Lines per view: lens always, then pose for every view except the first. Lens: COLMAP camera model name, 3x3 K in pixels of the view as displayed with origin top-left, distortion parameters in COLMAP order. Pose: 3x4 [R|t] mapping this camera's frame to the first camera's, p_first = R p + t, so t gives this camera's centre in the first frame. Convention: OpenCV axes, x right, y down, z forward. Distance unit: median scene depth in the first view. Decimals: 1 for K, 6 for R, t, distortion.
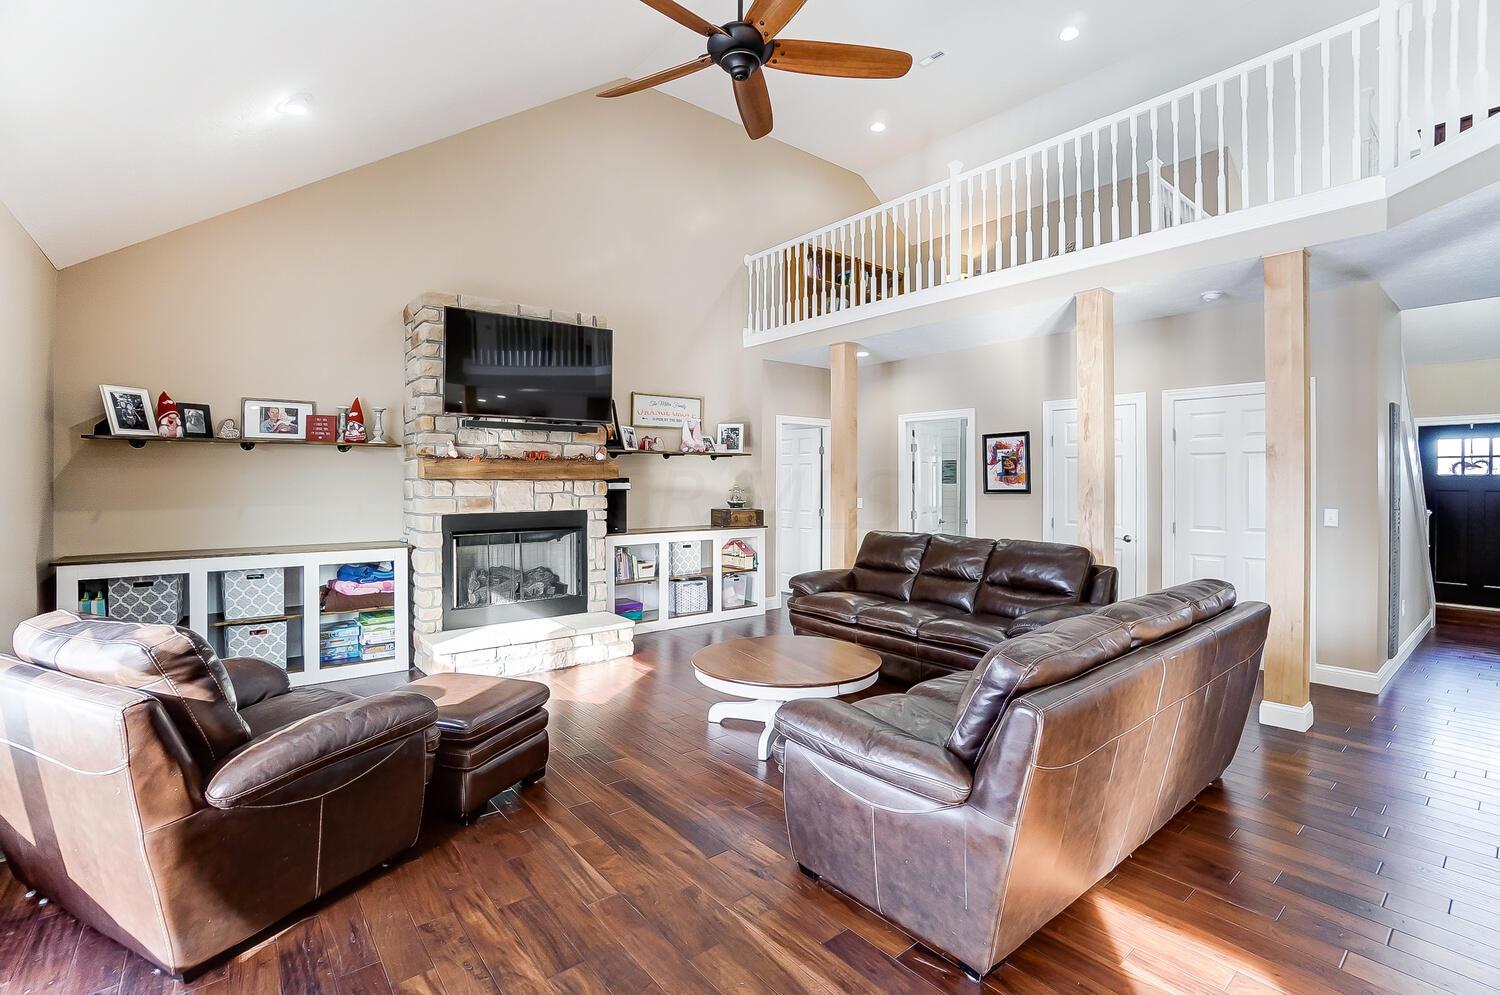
lens RADIAL K [[676.6, 0, 734.1], [0, 676.6, 479.9], [0, 0, 1]] dist [-0.019158, 0.000463]
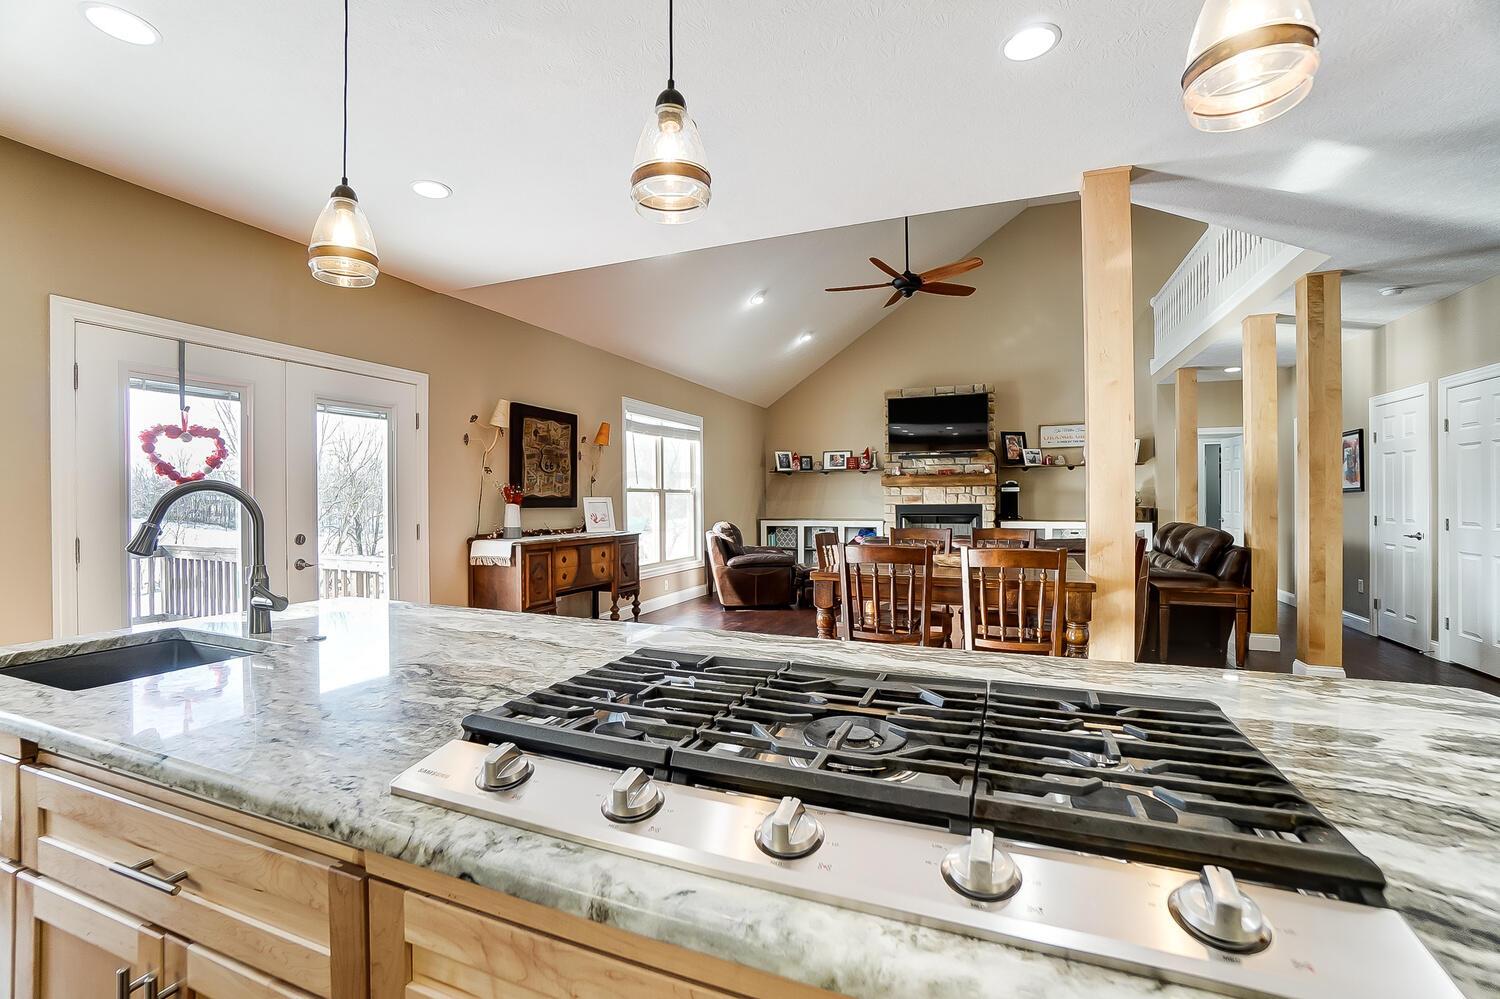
lens RADIAL K [[676.6, 0, 747.5], [0, 676.6, 499.3], [0, 0, 1]] dist [-0.019158, 0.000463]
pose [[0.509450, -0.002980, -0.860495, 0.997887], [0.003776, 0.999992, -0.001228, 0.036003], [0.860492, -0.002624, 0.509457, -0.342540]]
